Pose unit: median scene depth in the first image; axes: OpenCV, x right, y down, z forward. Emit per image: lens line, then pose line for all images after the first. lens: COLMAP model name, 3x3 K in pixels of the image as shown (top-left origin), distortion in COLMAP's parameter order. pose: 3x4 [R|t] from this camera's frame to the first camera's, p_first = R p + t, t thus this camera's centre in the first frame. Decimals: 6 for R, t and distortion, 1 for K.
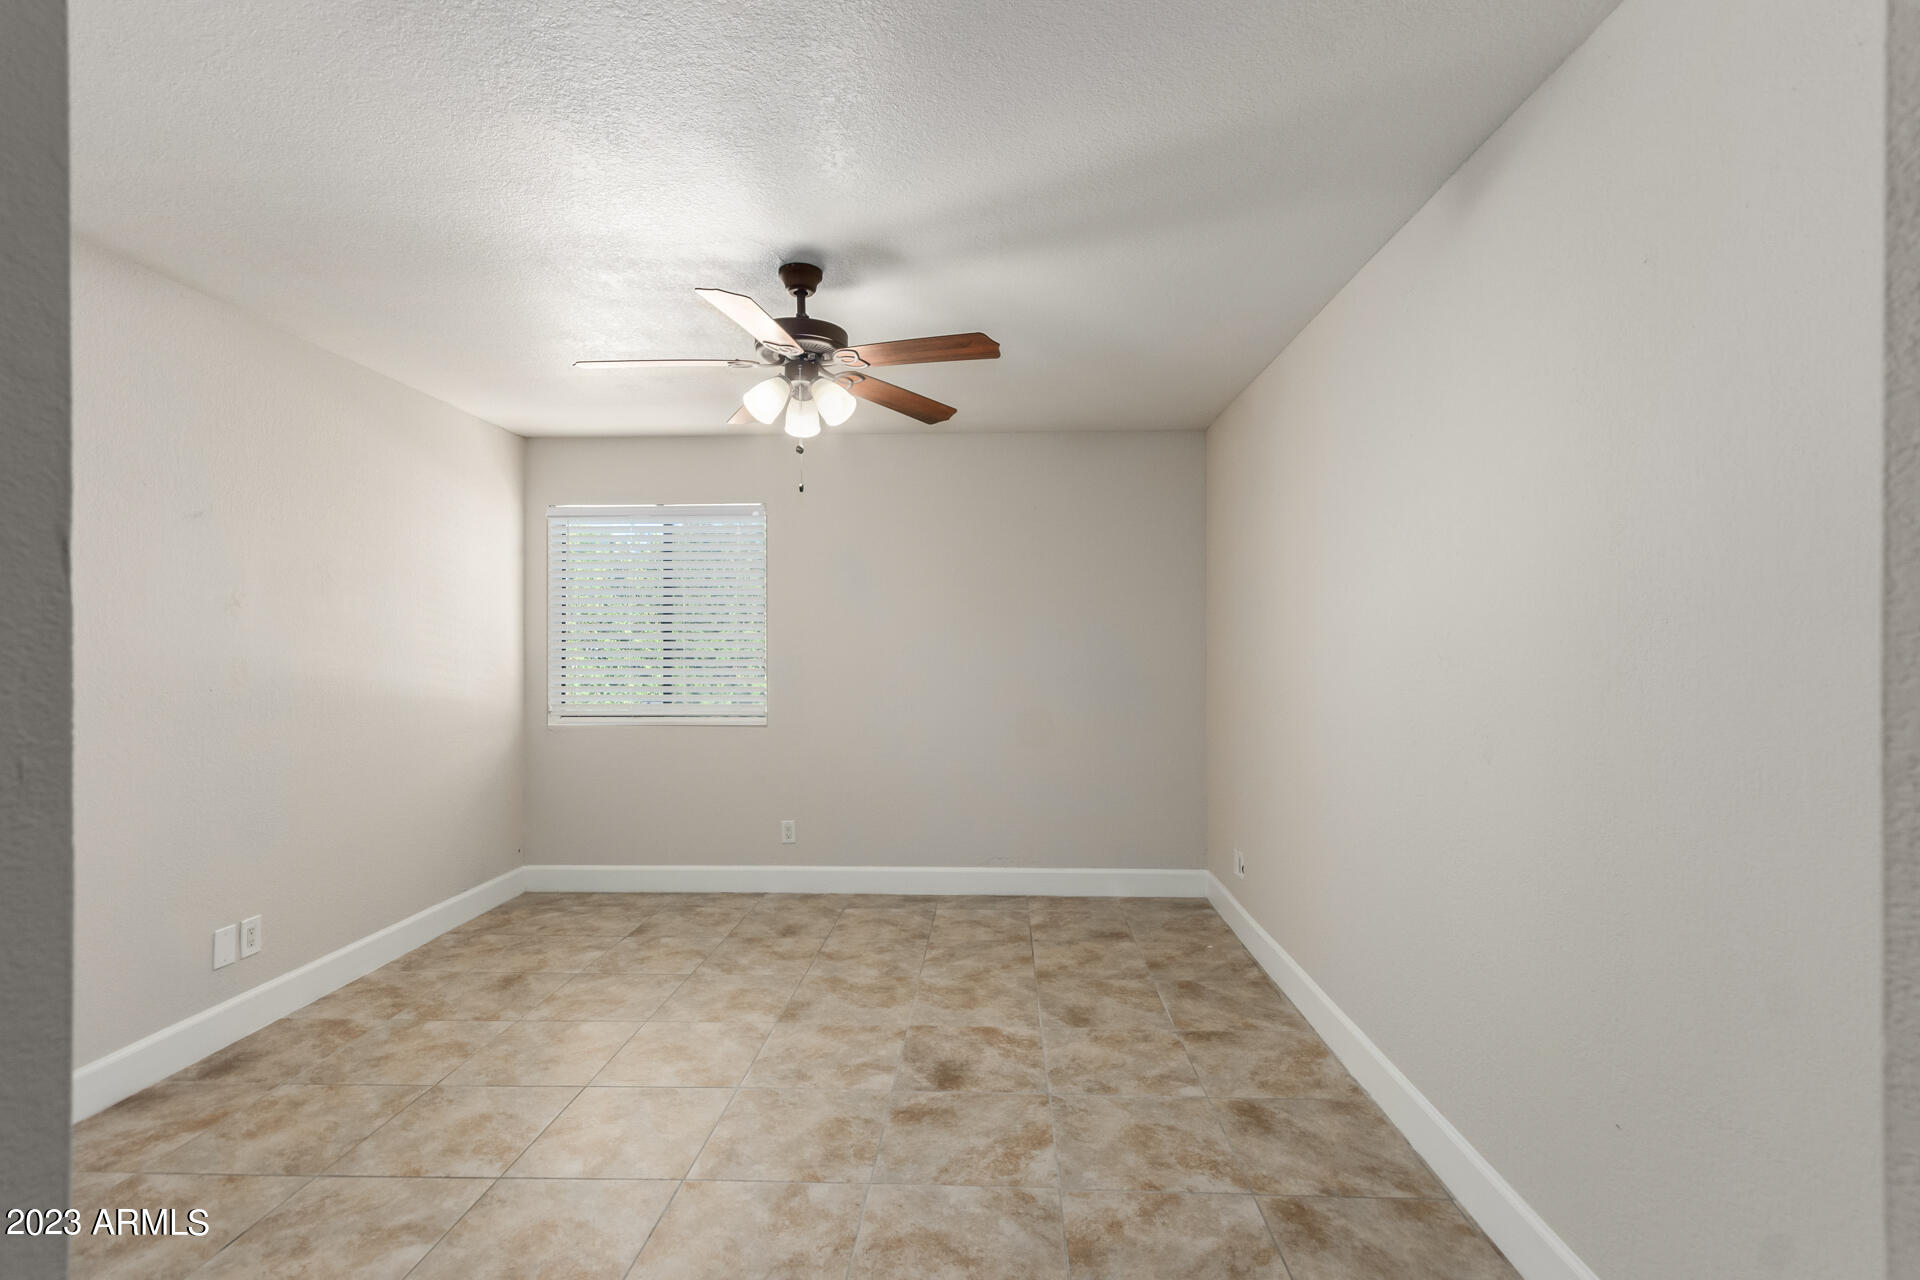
lens RADIAL K [[891.8, 0, 959.2], [0, 891.8, 636.9], [0, 0, 1]] dist [0.005329, 0.000519]
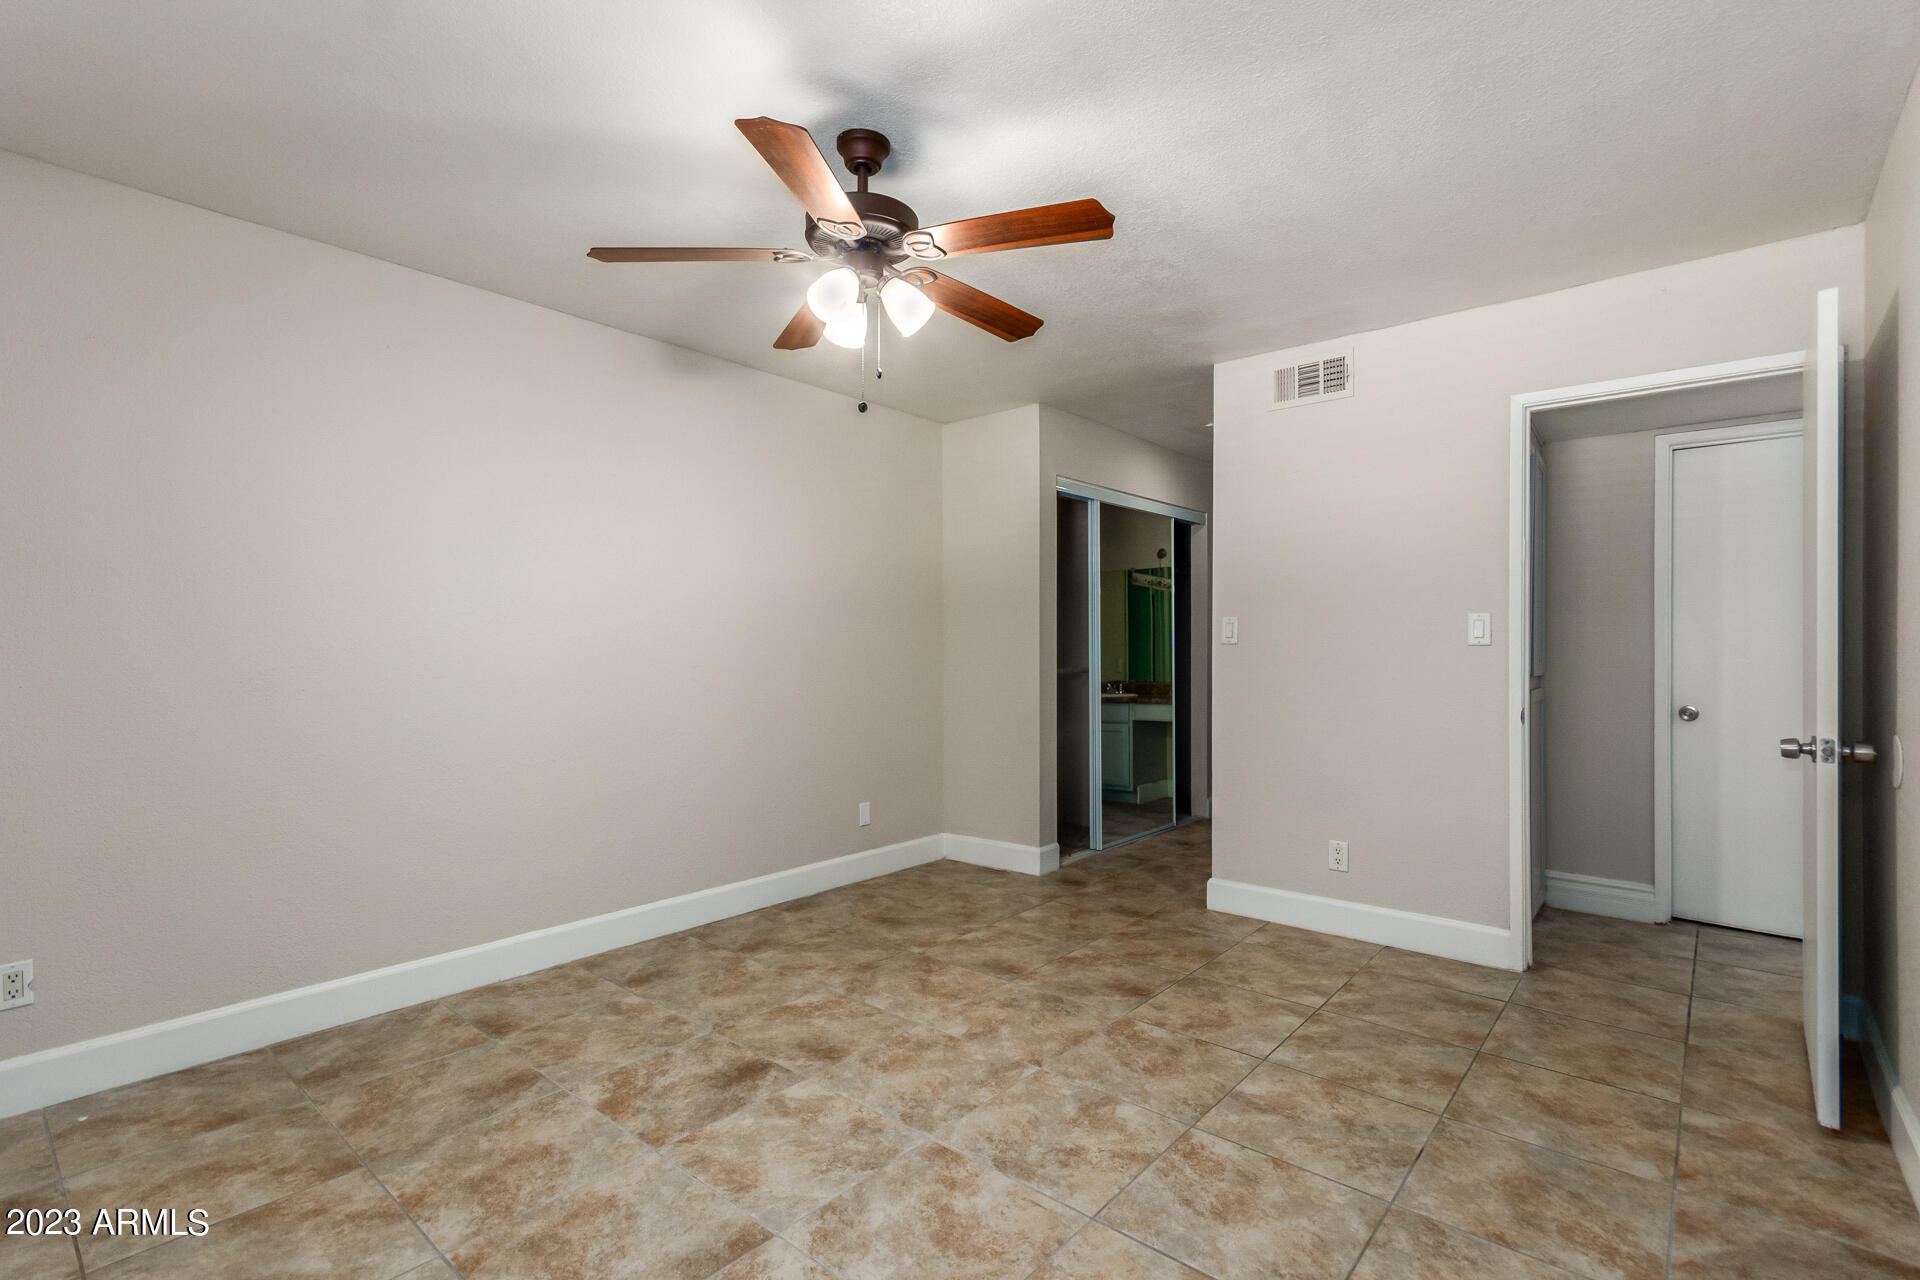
lens RADIAL K [[891.8, 0, 957.8], [0, 891.8, 650.7], [0, 0, 1]] dist [0.005329, 0.000519]
pose [[-0.784931, -0.001499, 0.619581, -0.684285], [-0.006945, 0.999956, -0.006379, 0.055563], [-0.619544, -0.009310, -0.784907, 1.442346]]
